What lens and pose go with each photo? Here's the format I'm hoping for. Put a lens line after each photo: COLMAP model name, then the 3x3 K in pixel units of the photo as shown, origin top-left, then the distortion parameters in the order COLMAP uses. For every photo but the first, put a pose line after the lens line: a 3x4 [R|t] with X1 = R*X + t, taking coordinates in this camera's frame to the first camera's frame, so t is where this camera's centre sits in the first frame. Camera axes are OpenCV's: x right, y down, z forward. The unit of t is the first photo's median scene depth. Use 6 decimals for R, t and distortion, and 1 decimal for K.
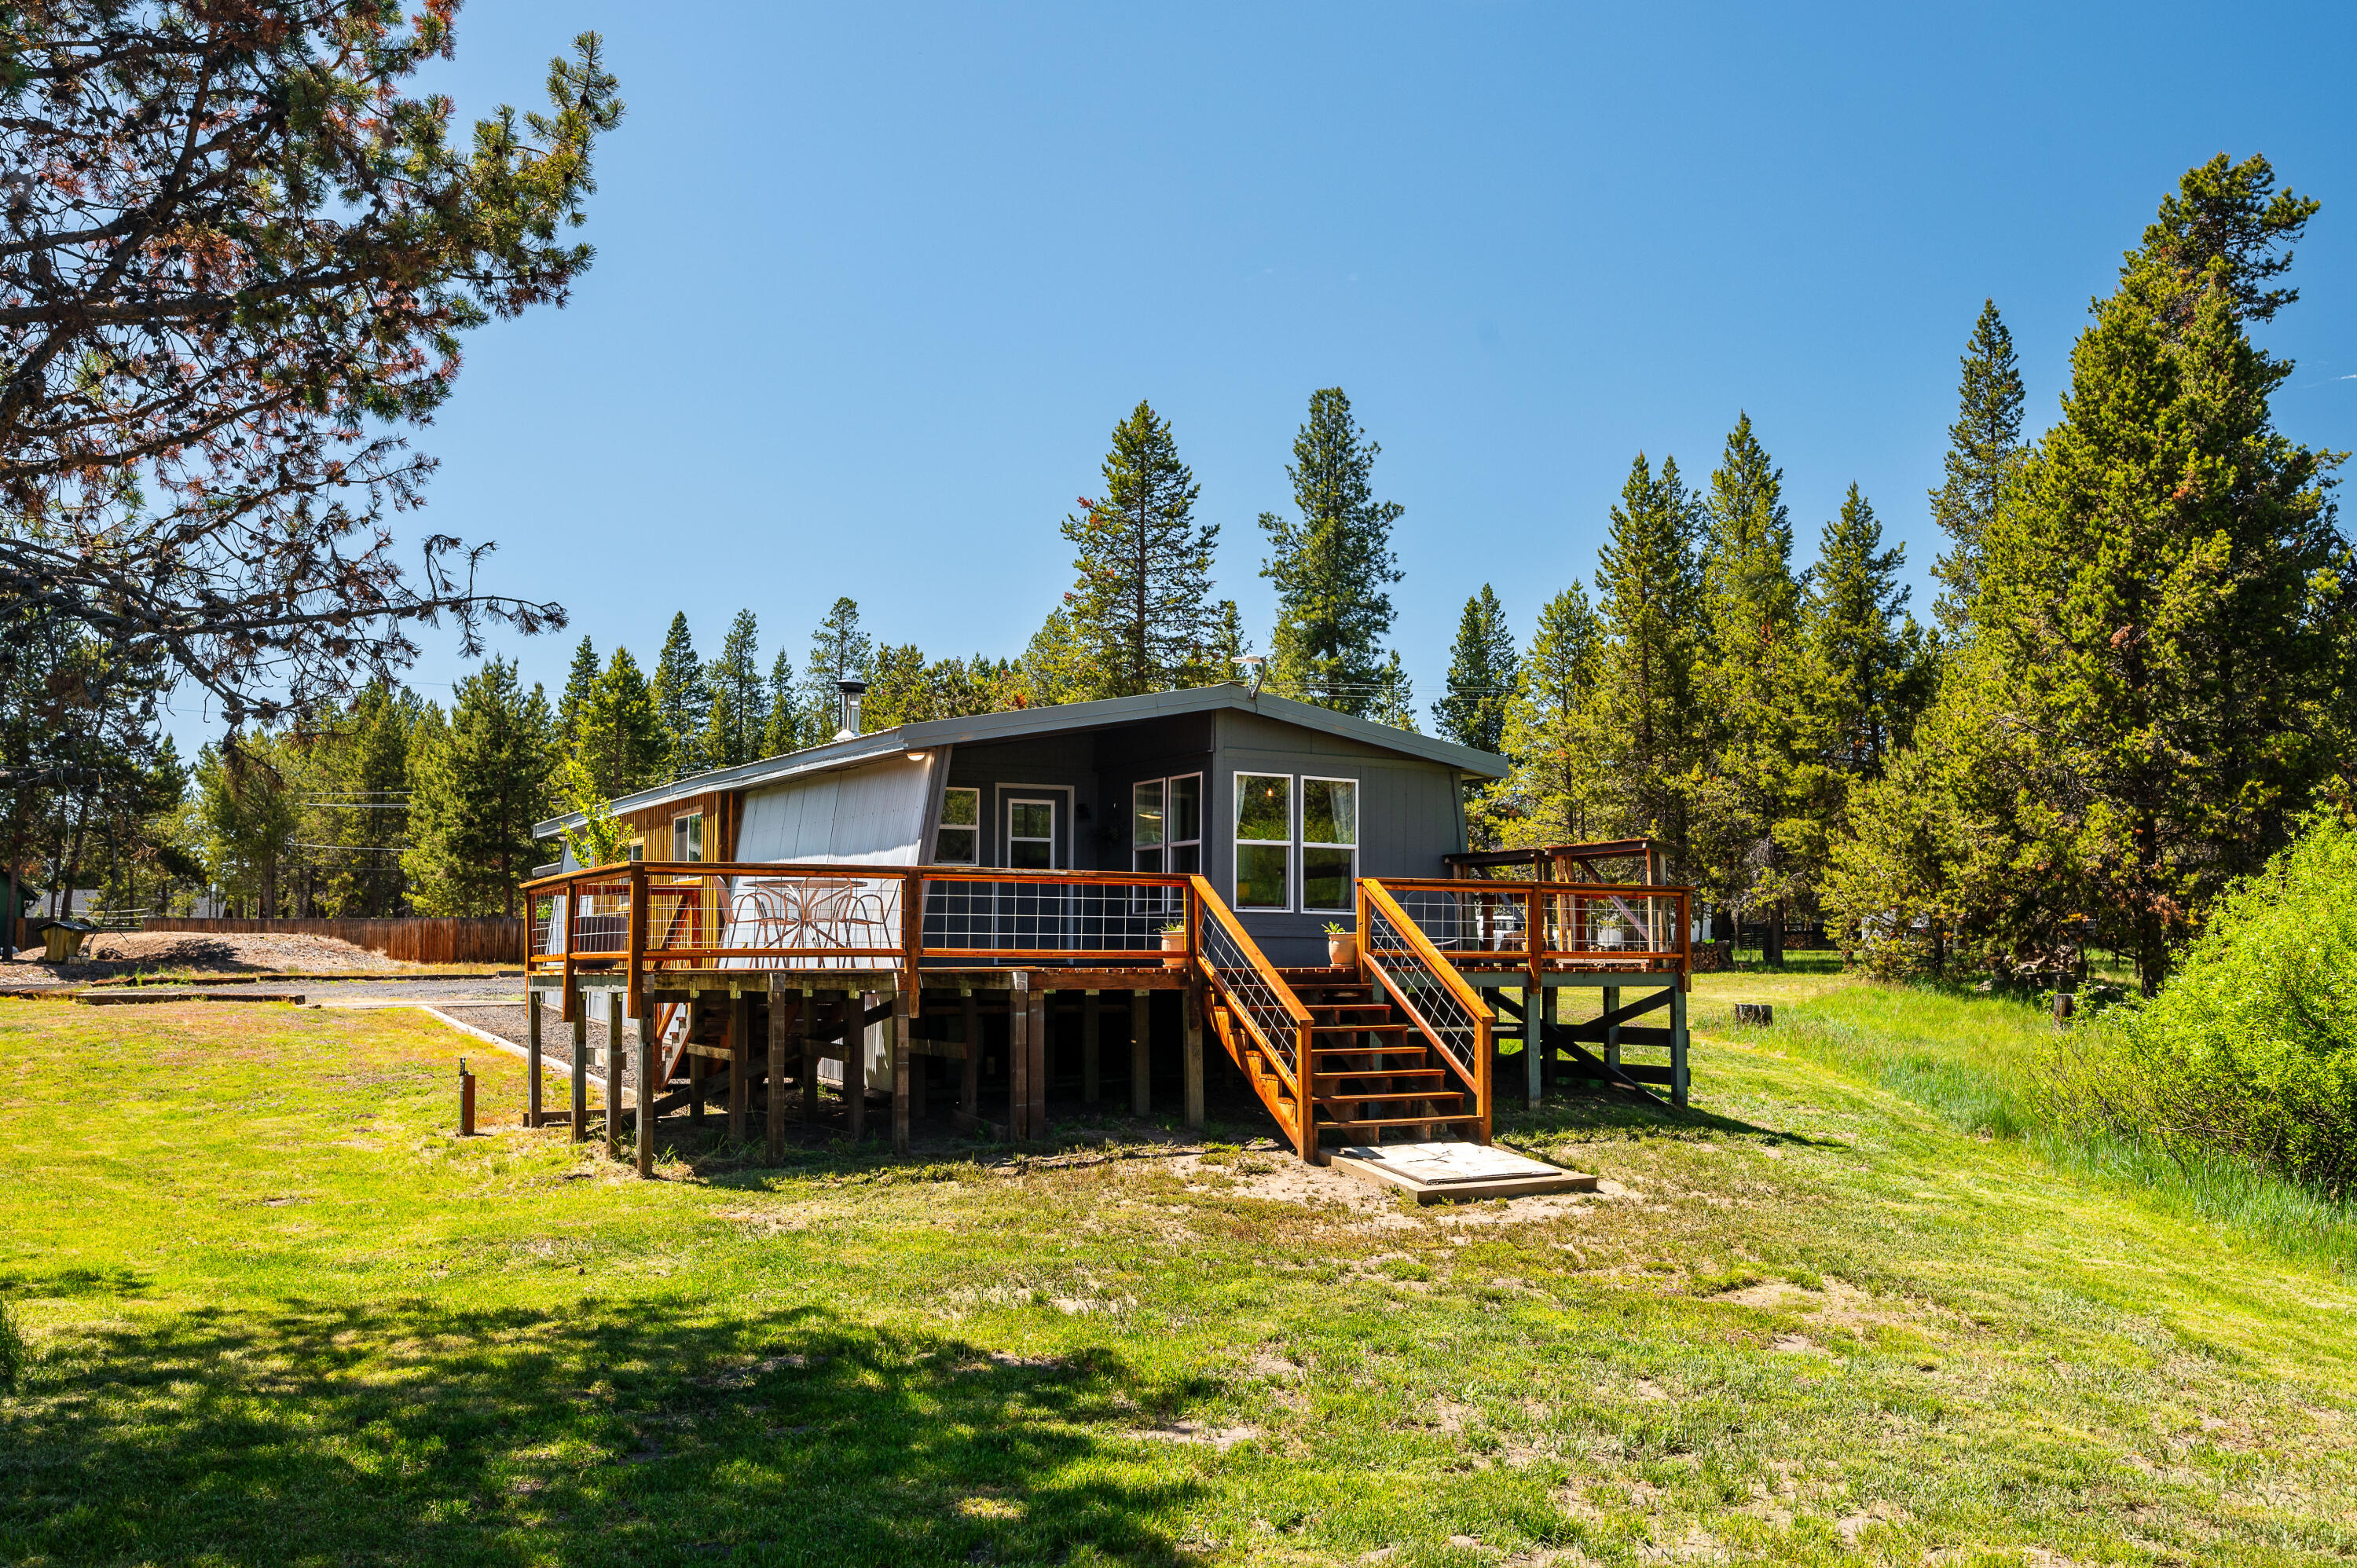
lens RADIAL K [[2079.0, 0, 1191.4], [0, 2079.0, 803.6], [0, 0, 1]] dist [0.007314, -0.011281]
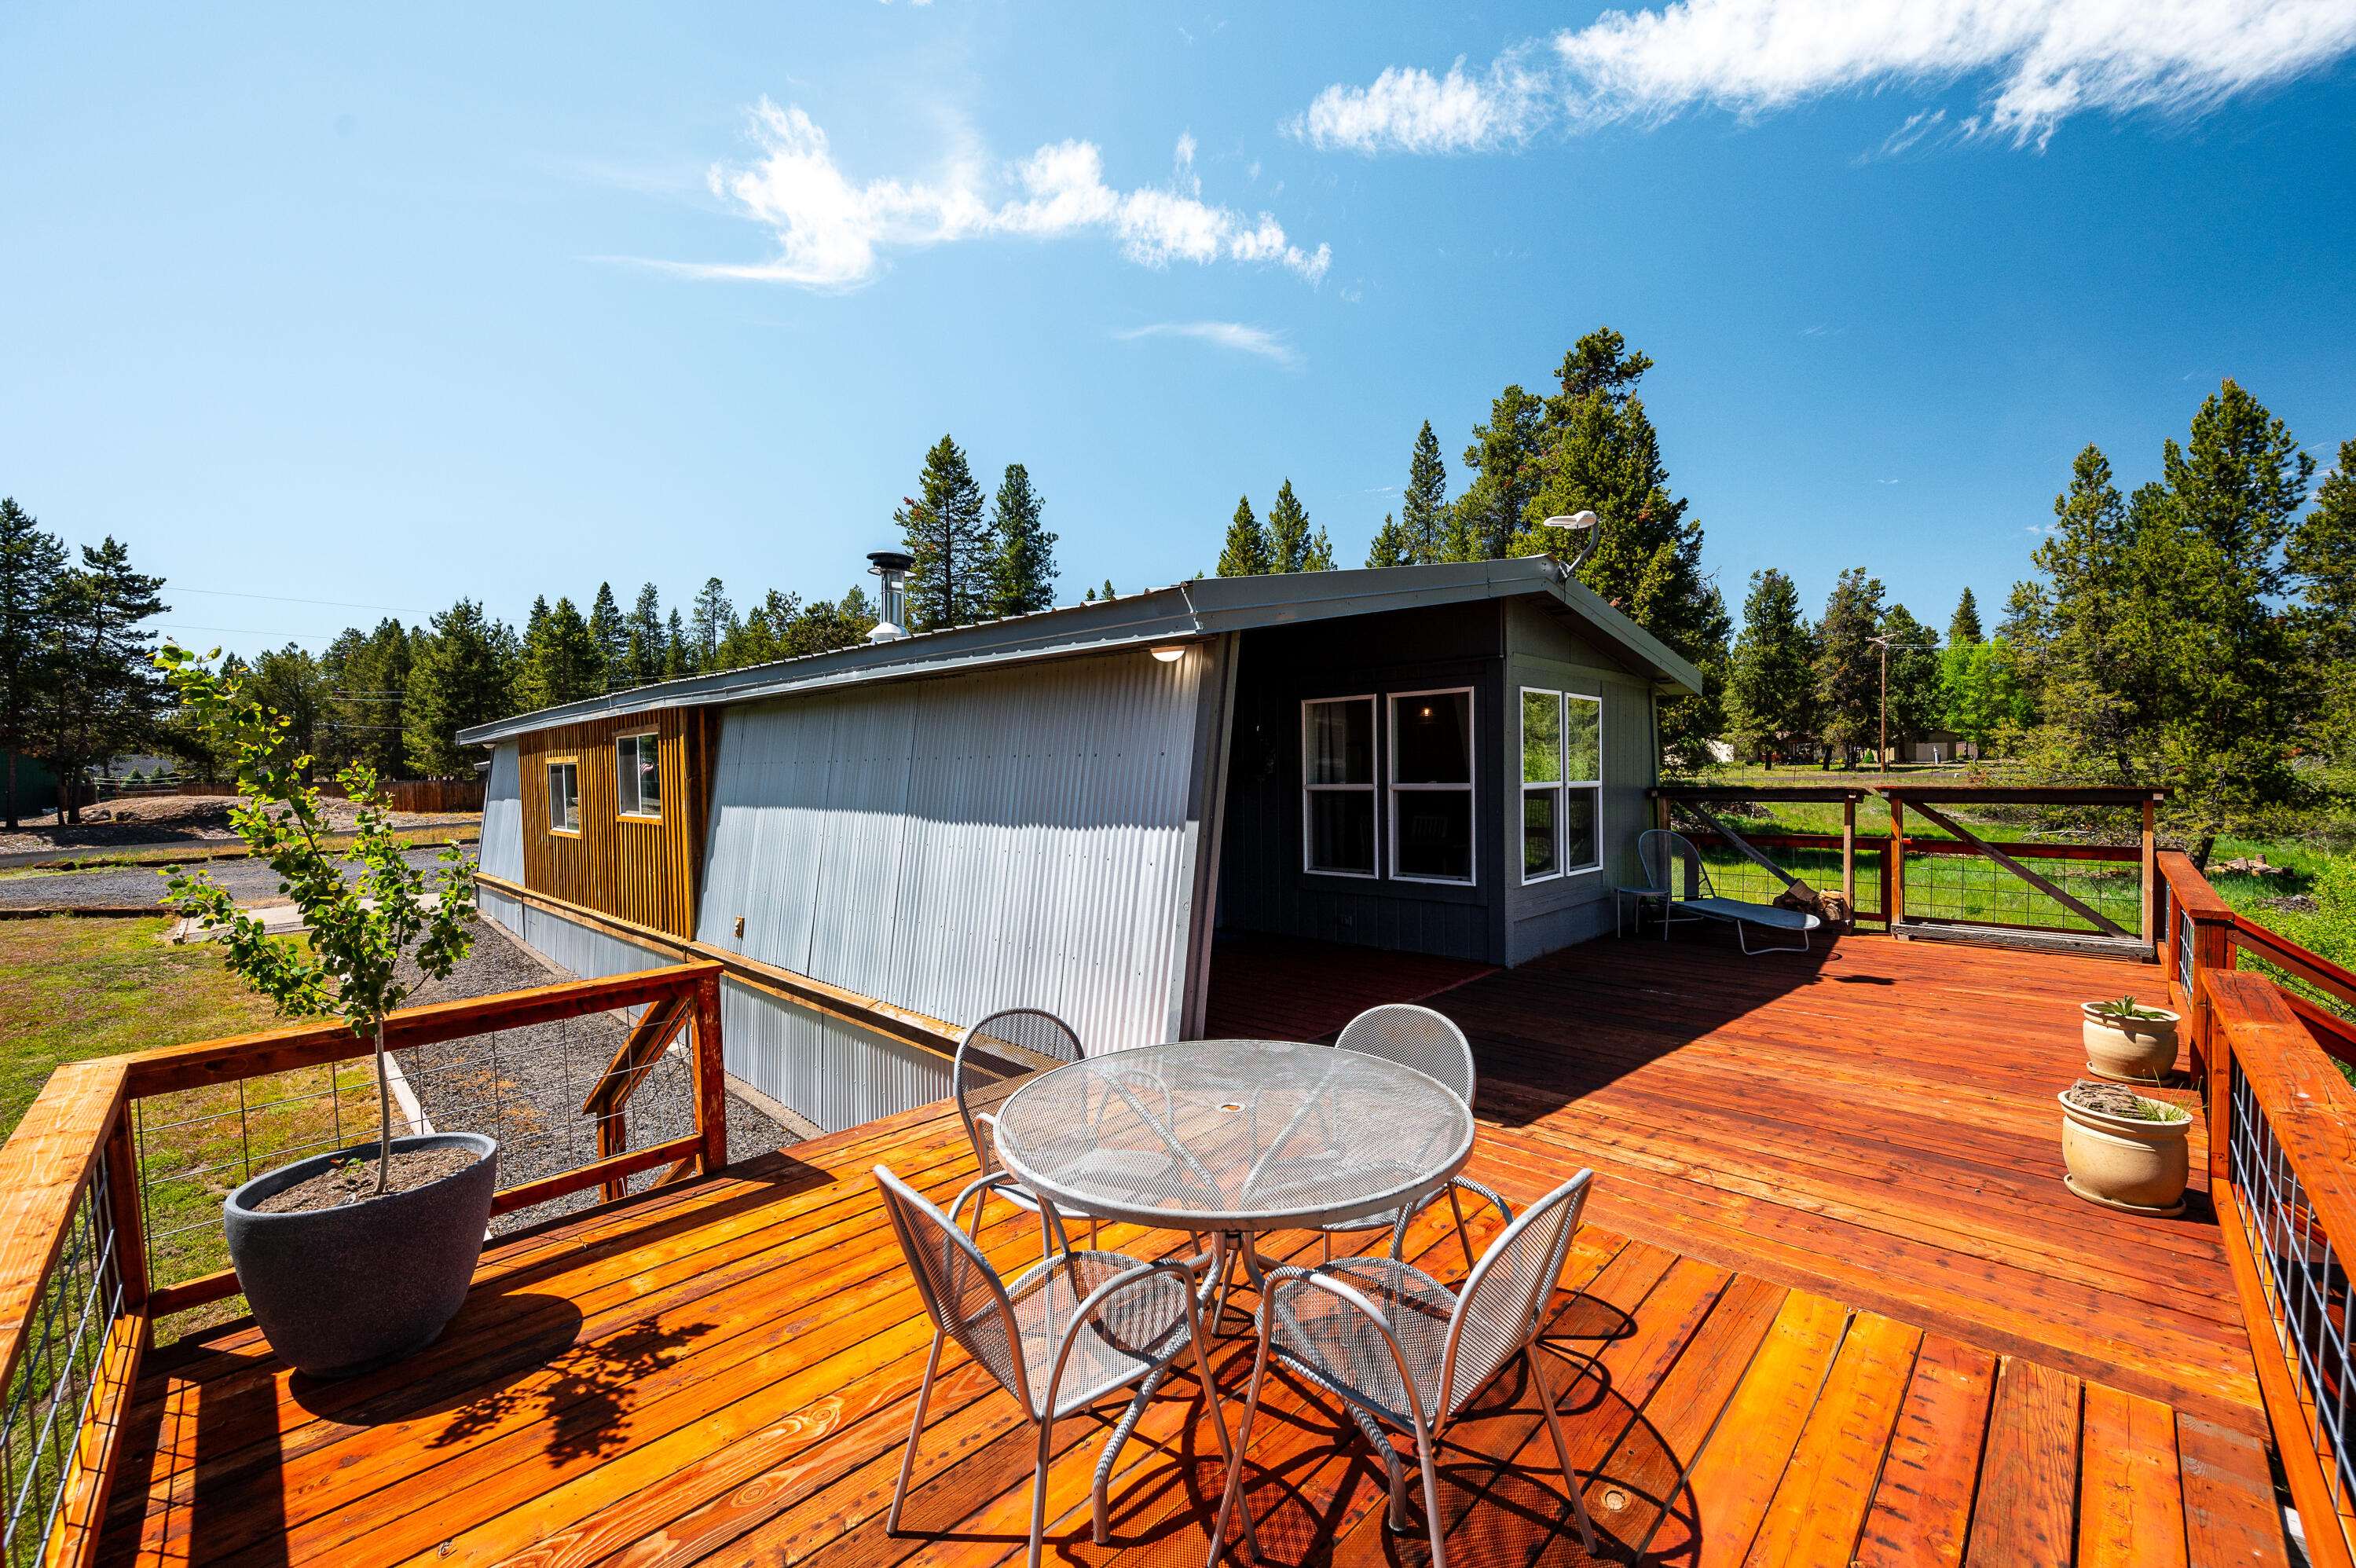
lens RADIAL K [[949.8, 0, 1170.4], [0, 949.8, 788.5], [0, 0, 1]] dist [-0.000095, -0.000543]
pose [[0.958142, -0.022985, 0.285370, -0.062289], [-0.004090, 0.995571, 0.093921, -0.003781], [-0.286264, -0.091157, 0.953805, 0.245082]]
